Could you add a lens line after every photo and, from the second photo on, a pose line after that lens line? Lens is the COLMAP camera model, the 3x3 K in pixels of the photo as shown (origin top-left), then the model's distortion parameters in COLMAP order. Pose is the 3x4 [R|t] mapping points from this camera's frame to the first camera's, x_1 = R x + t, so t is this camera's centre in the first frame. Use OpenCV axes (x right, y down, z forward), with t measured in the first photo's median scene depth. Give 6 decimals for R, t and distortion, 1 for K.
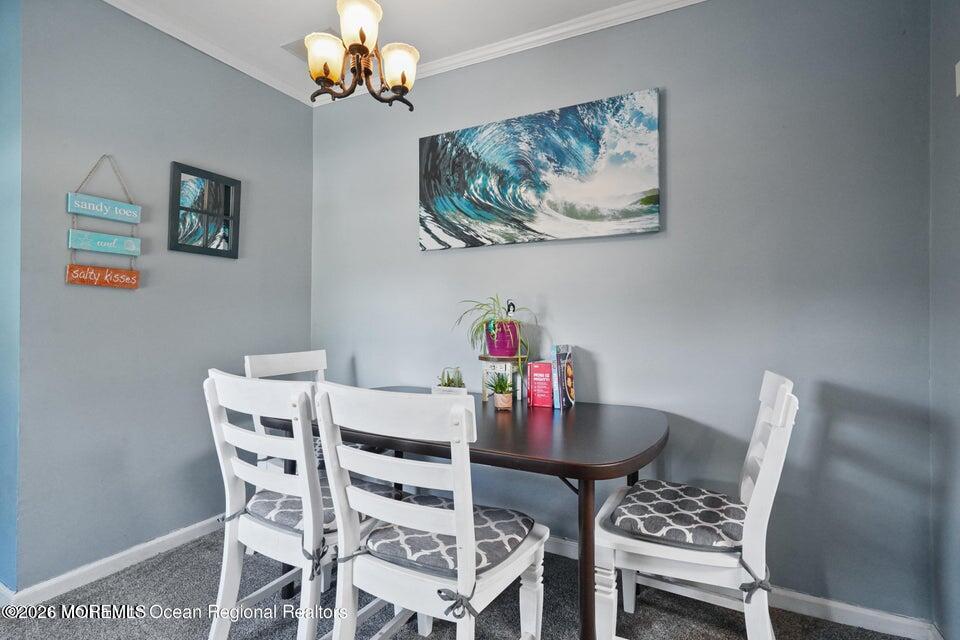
lens RADIAL K [[464.5, 0, 482.4], [0, 464.5, 313.6], [0, 0, 1]] dist [0.013636, 0.001155]
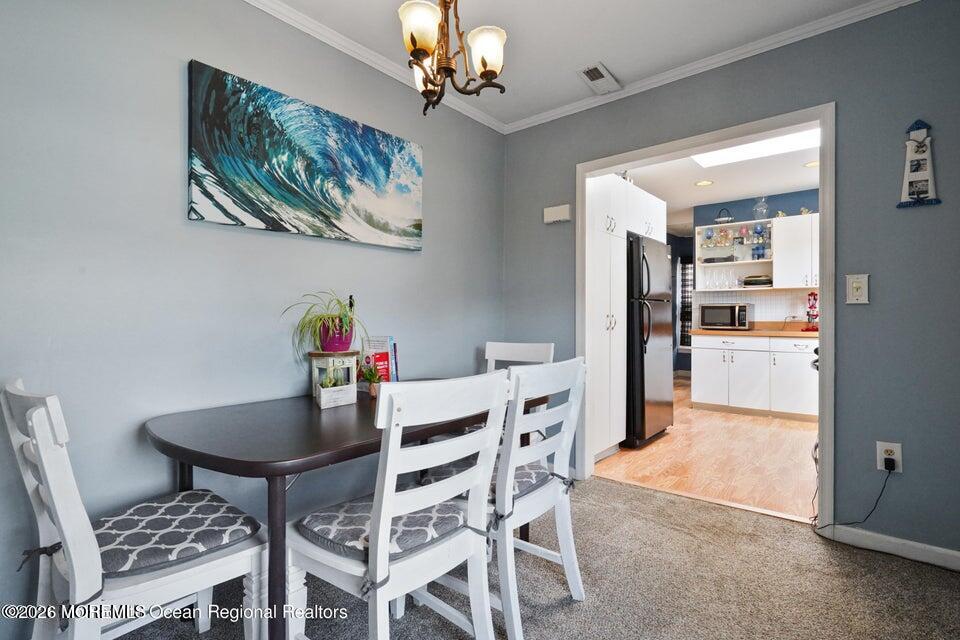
lens RADIAL K [[464.5, 0, 482.6], [0, 464.5, 320.8], [0, 0, 1]] dist [0.013636, 0.001155]
pose [[0.222675, -0.015188, 0.974774, -0.809919], [-0.008438, 0.999811, 0.017505, 0.004658], [-0.974856, -0.012123, 0.222505, 0.446148]]
